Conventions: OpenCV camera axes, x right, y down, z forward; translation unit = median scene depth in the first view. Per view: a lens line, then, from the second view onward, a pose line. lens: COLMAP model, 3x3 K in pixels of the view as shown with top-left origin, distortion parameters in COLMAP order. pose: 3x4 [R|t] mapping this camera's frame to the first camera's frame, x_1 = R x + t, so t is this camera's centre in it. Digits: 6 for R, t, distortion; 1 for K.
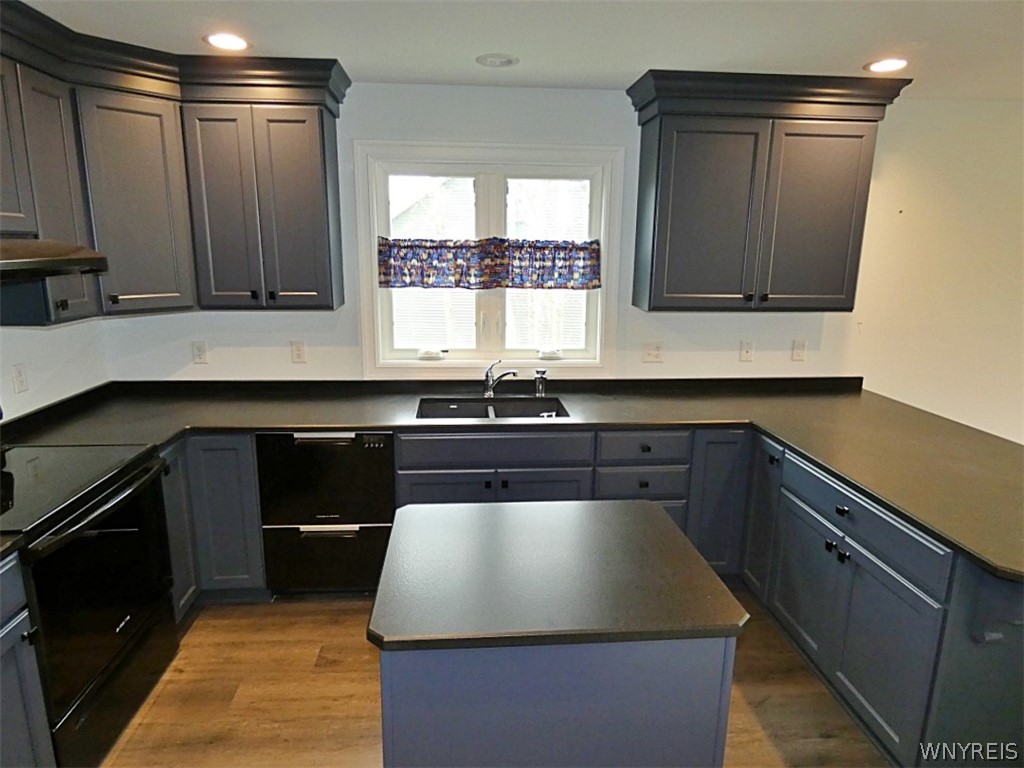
lens RADIAL K [[627.8, 0, 512.0], [0, 627.8, 384.0], [0, 0, 1]] dist [0.000196, 0.000666]
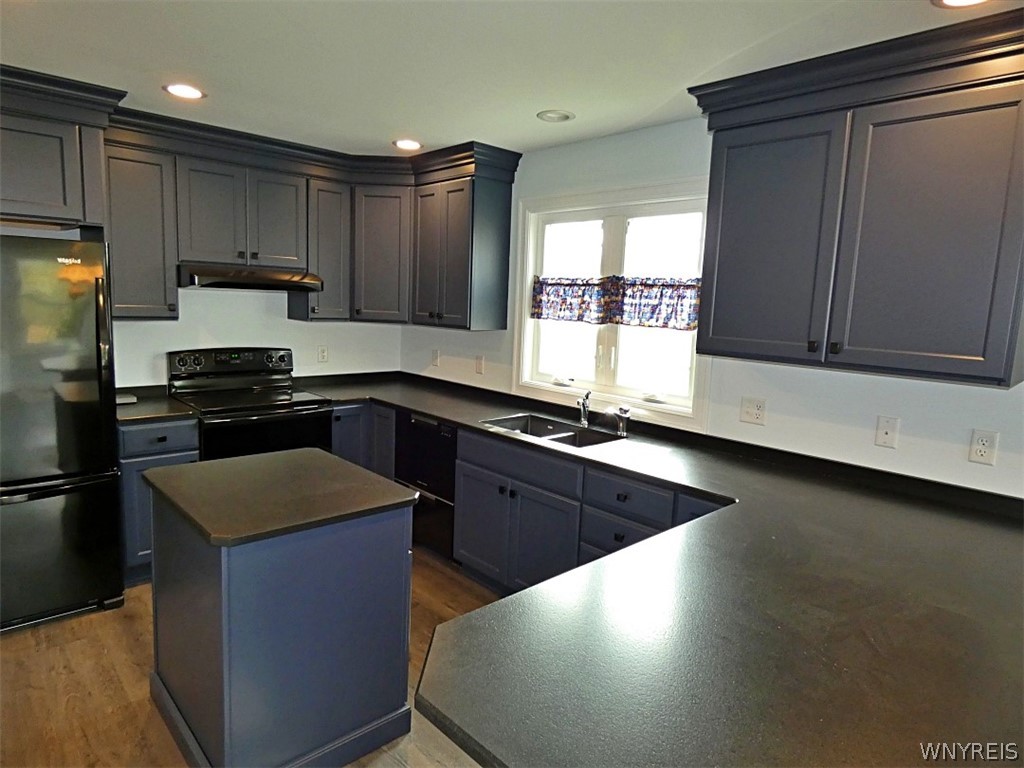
lens RADIAL K [[632.6, 0, 512.0], [0, 632.6, 384.0], [0, 0, 1]] dist [0.020915, 0.002390]
pose [[0.611363, 0.120580, -0.782110, 0.709295], [-0.203032, 0.979141, -0.007751, -0.015747], [0.764862, 0.163532, 0.623092, 0.248711]]
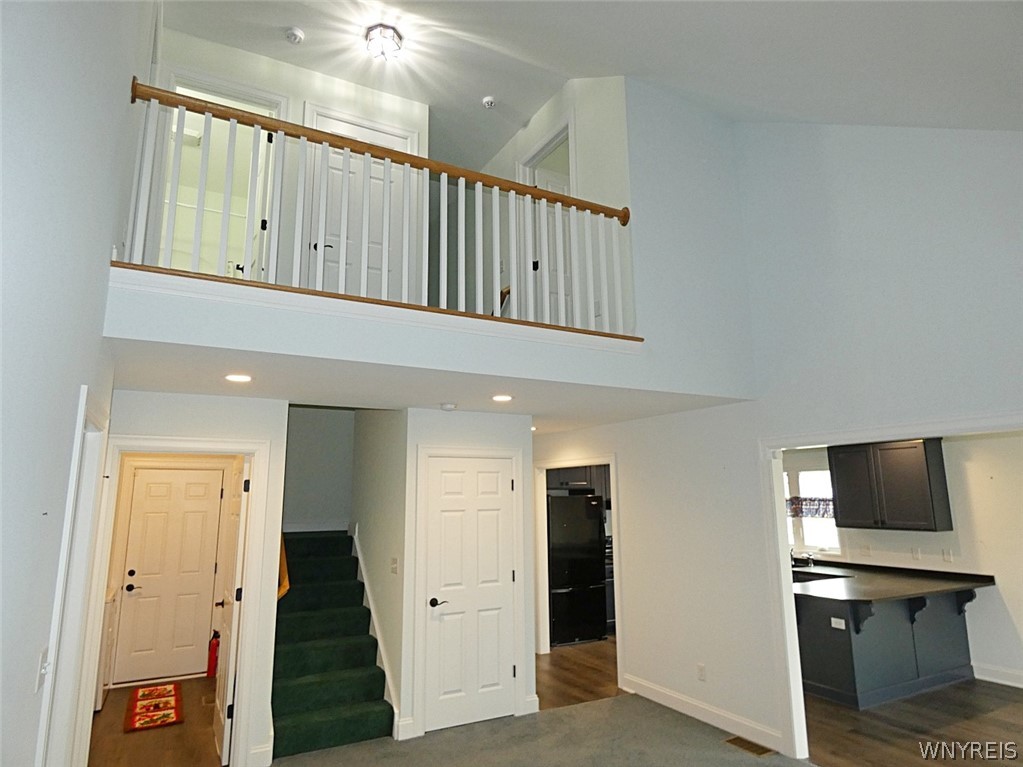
lens RADIAL K [[632.0, 0, 511.5], [0, 632.0, 383.5], [0, 0, 1]] dist [0.020915, 0.002390]
pose [[0.402968, -0.179855, -0.897368, 1.803293], [-0.187112, 0.943600, -0.273145, 0.229651], [0.895882, 0.277977, 0.346588, -0.948724]]
